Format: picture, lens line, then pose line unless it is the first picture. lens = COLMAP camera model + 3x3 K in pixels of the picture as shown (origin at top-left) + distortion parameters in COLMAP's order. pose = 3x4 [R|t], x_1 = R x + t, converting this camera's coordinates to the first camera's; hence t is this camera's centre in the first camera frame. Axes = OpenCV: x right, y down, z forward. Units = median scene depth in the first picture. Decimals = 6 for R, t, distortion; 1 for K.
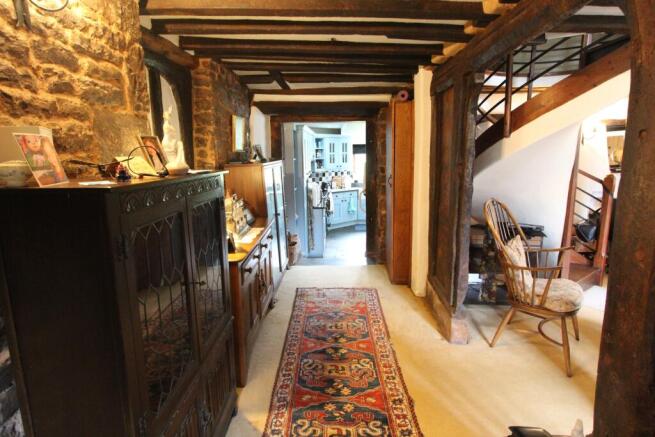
lens RADIAL K [[369.2, 0, 325.9], [0, 369.2, 218.4], [0, 0, 1]] dist [0.002084, 0.001578]
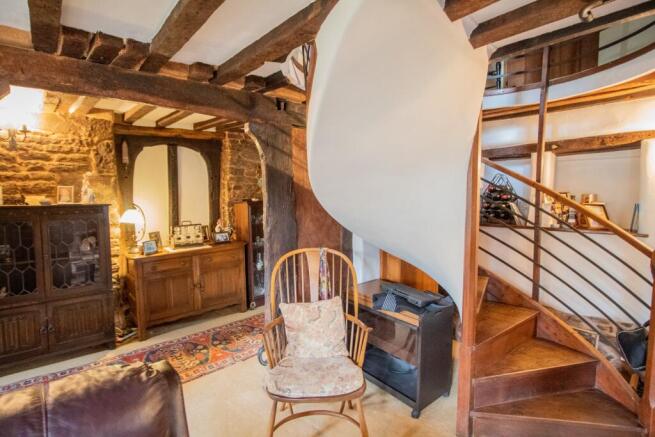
lens RADIAL K [[343.3, 0, 327.9], [0, 343.3, 215.9], [0, 0, 1]] dist [0.004607, -0.000334]
pose [[0.660867, 0.086552, -0.745496, 2.197906], [-0.150714, 0.988398, -0.018853, -0.270023], [0.735214, 0.124816, 0.666244, 0.872858]]
